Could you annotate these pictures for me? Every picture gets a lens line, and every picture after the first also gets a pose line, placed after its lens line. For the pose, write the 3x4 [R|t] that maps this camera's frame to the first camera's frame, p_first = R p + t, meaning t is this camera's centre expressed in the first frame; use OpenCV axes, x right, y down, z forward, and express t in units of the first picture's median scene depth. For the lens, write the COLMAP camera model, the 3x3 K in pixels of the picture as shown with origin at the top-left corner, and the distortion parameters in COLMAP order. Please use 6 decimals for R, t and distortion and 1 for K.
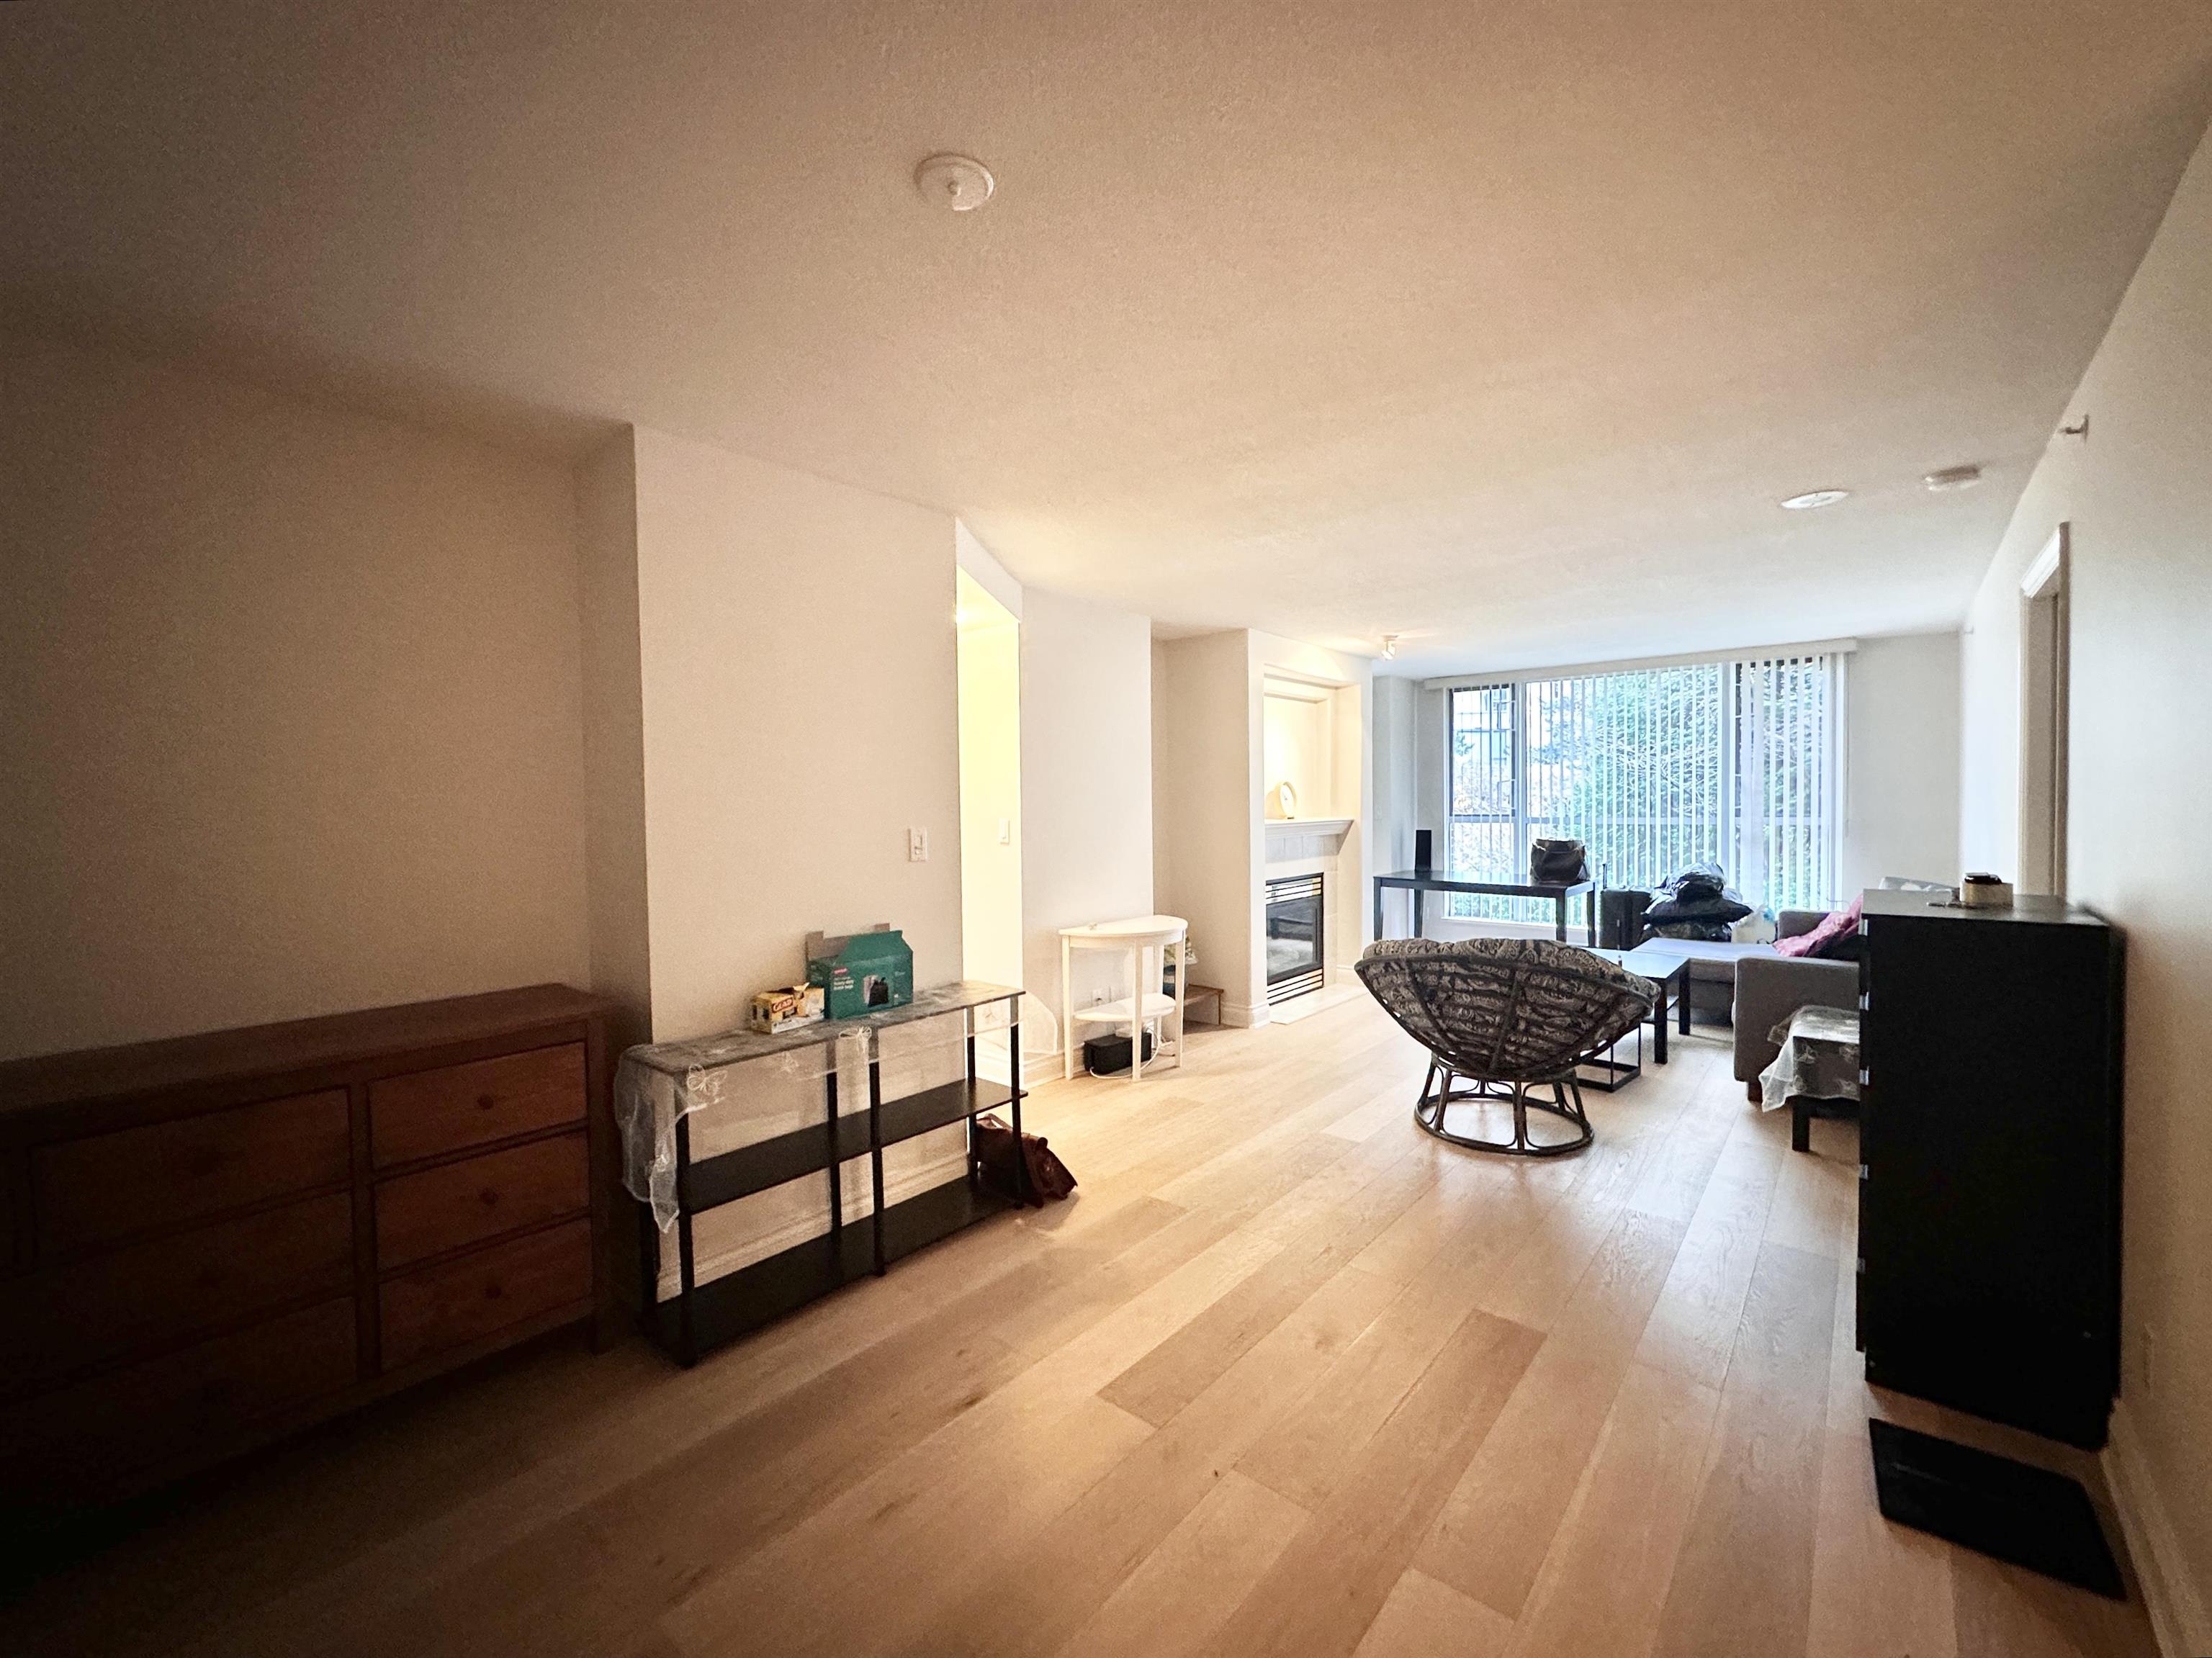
lens RADIAL K [[899.0, 0, 1092.5], [0, 899.0, 826.8], [0, 0, 1]] dist [0.000699, 0.000140]
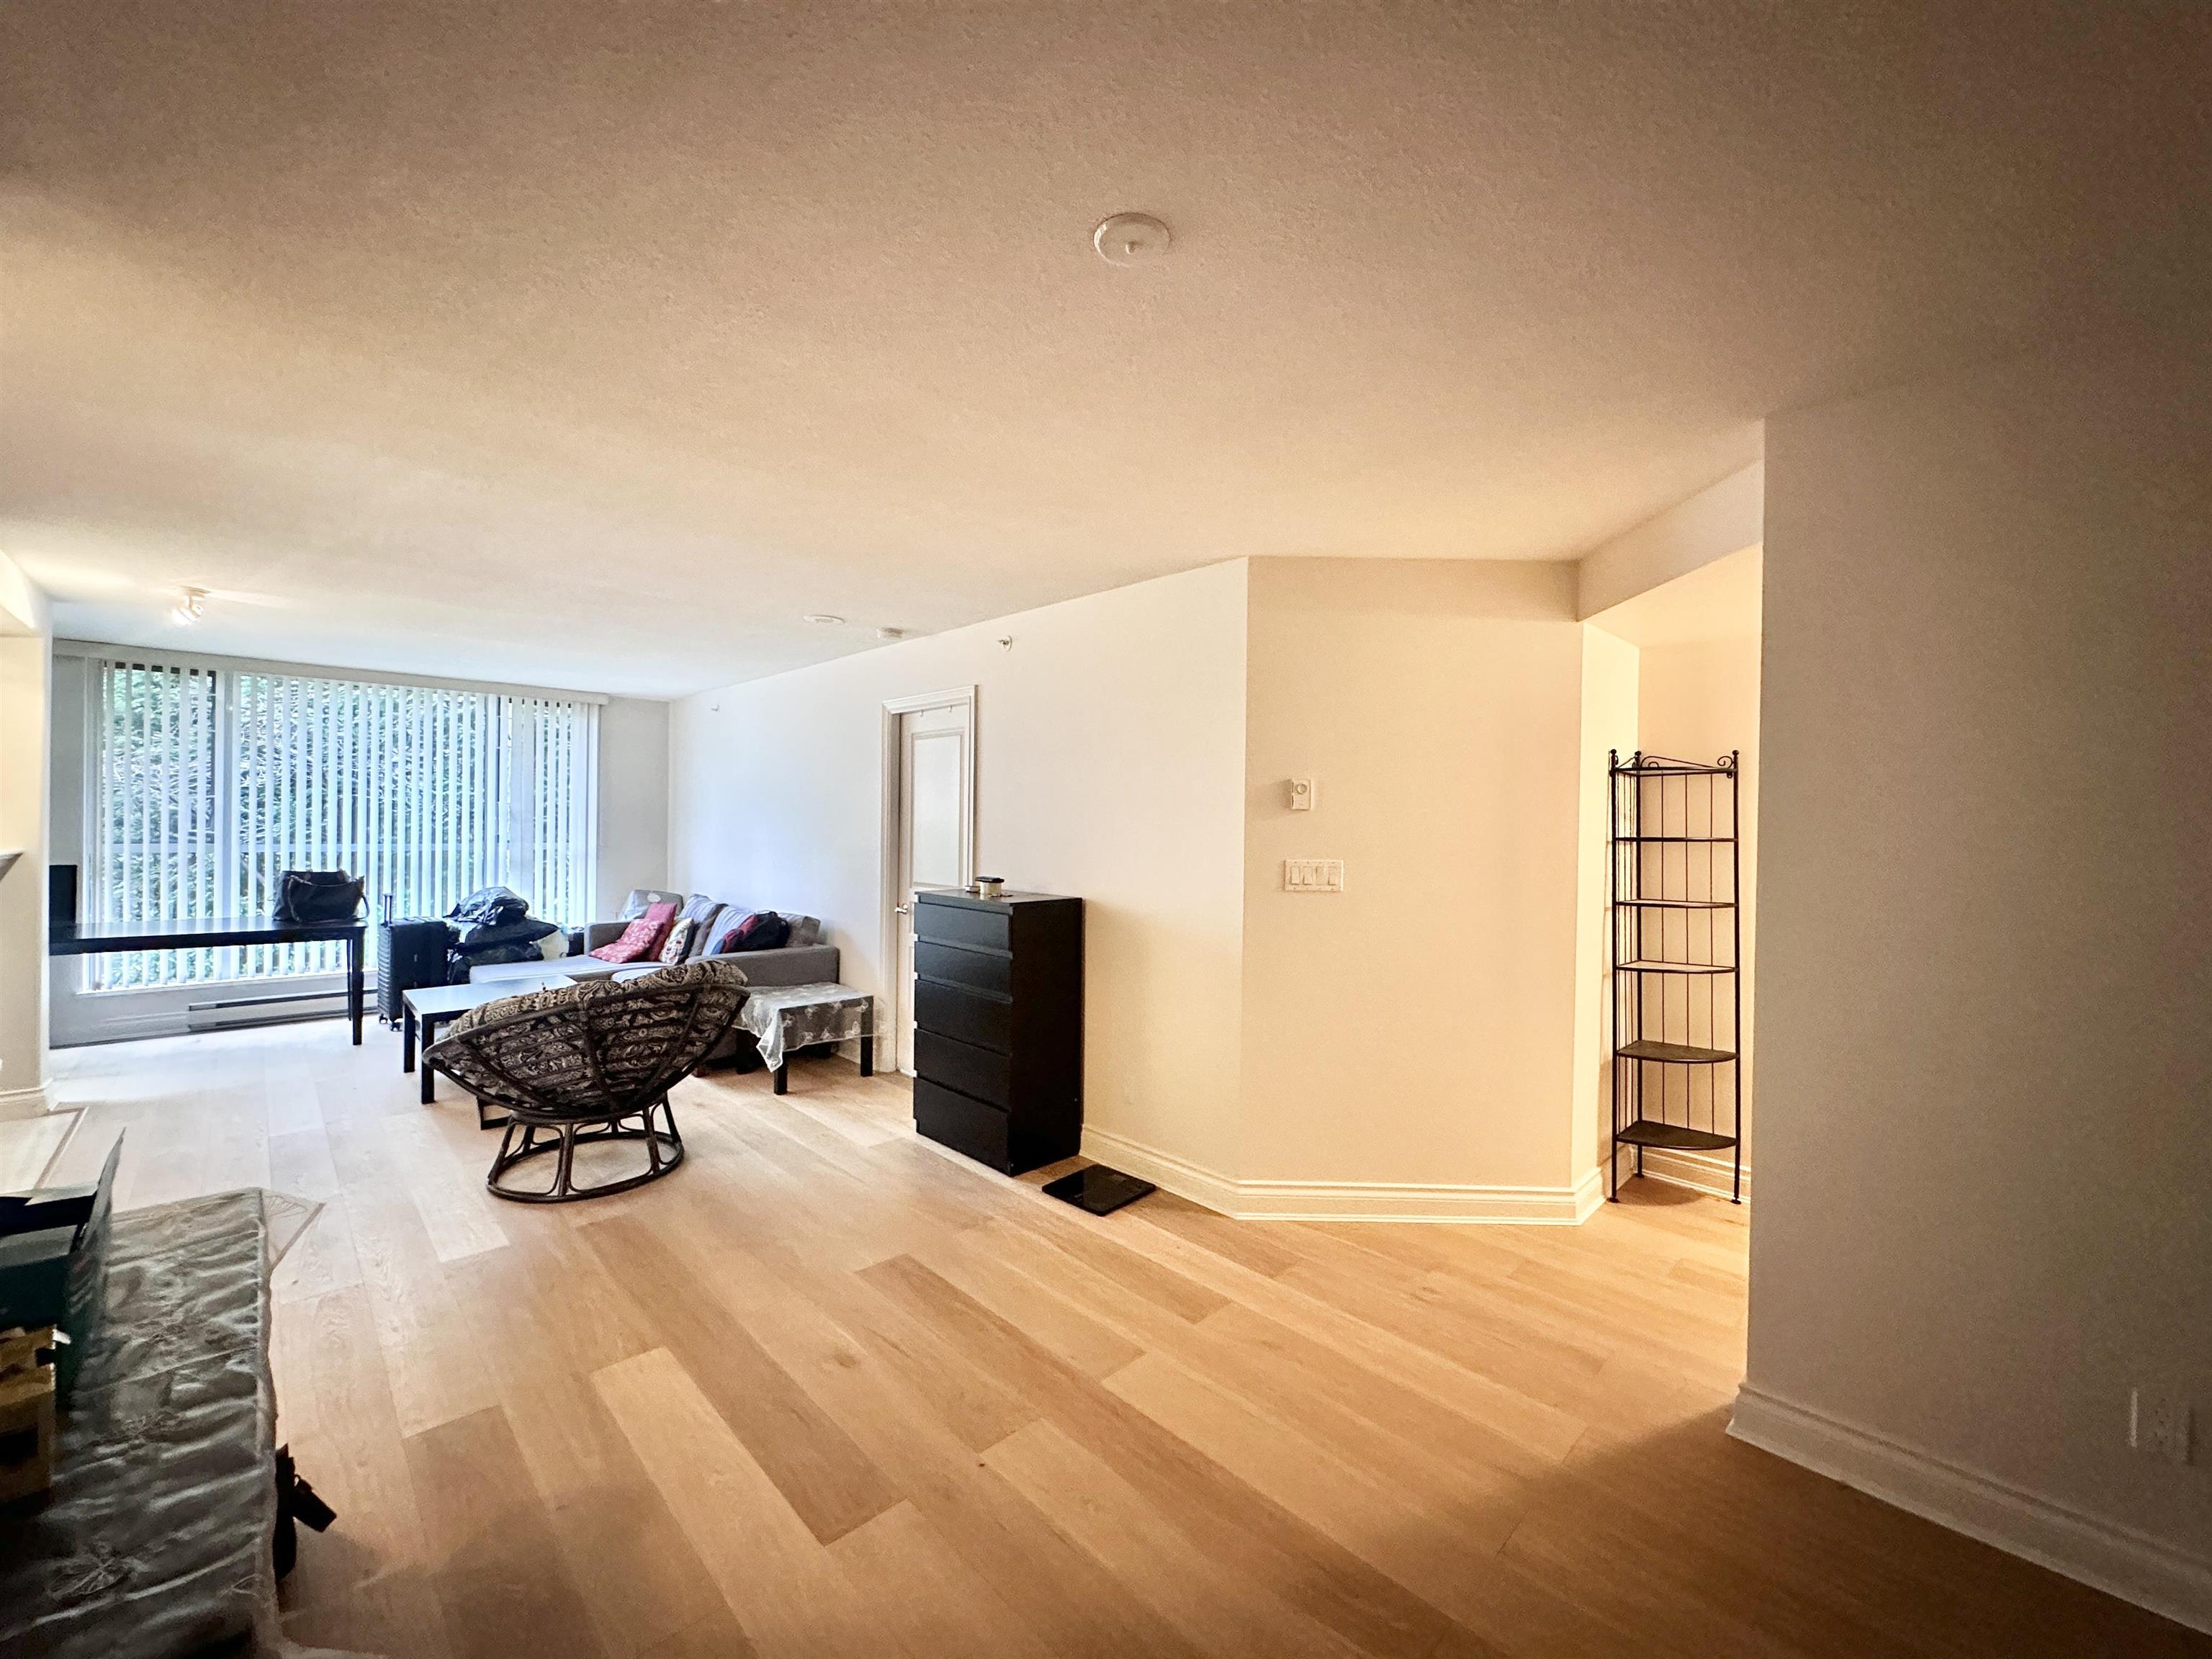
lens RADIAL K [[899.1, 0, 1092.5], [0, 899.1, 827.3], [0, 0, 1]] dist [0.000699, 0.000140]
pose [[0.097525, 0.008672, 0.995195, -0.496710], [0.014678, 0.999841, -0.010151, -0.015618], [-0.995125, 0.015597, 0.097382, 0.402893]]
